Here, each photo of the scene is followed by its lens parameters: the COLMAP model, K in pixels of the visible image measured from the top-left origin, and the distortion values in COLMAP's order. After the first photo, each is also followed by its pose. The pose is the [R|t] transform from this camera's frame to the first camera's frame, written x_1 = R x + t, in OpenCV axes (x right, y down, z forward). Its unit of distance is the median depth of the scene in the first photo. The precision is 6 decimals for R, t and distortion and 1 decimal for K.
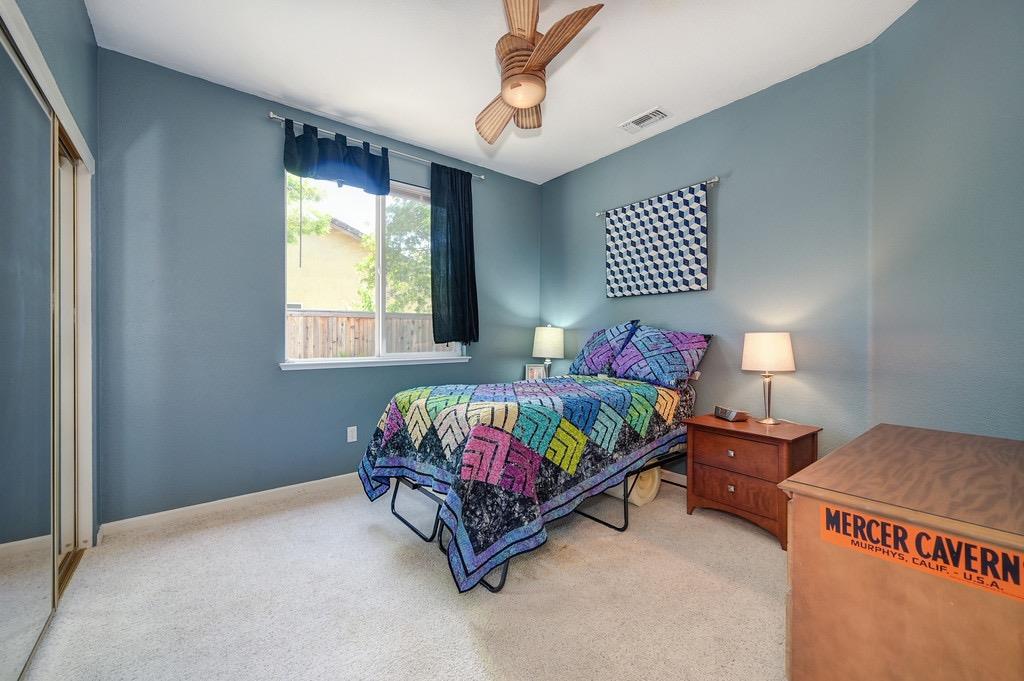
lens RADIAL K [[403.7, 0, 510.8], [0, 403.7, 338.4], [0, 0, 1]] dist [-0.003415, 0.000688]
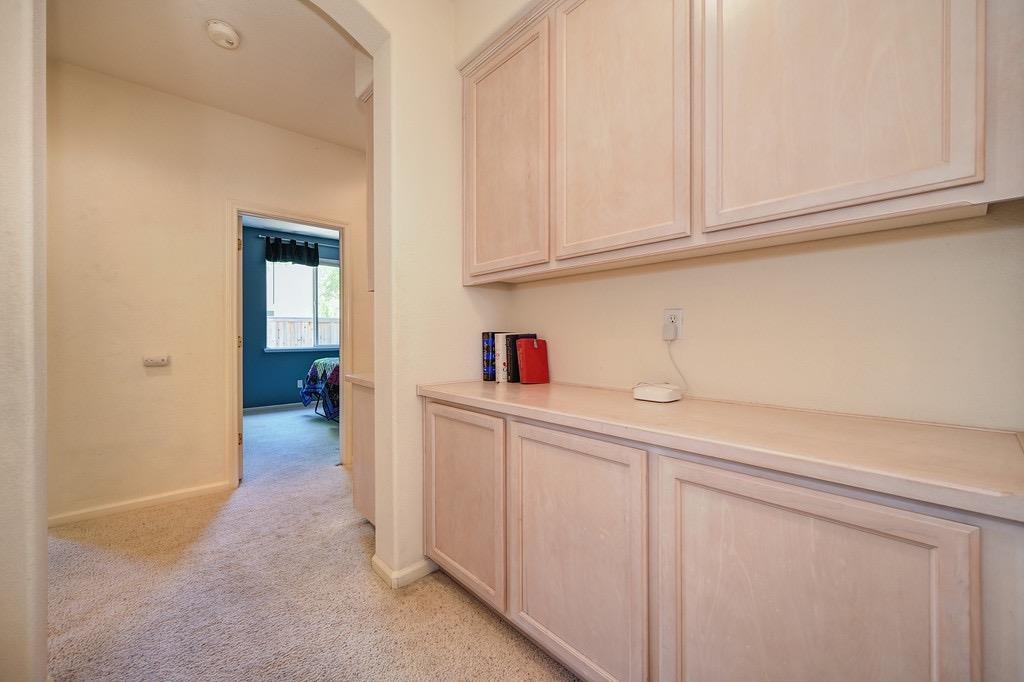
lens RADIAL K [[403.7, 0, 511.9], [0, 403.7, 337.5], [0, 0, 1]] dist [-0.003415, 0.000688]
pose [[0.998498, -0.003740, 0.054663, 0.623851], [0.003834, 0.999991, -0.001606, 0.007547], [-0.054656, 0.001813, 0.998504, -1.205684]]
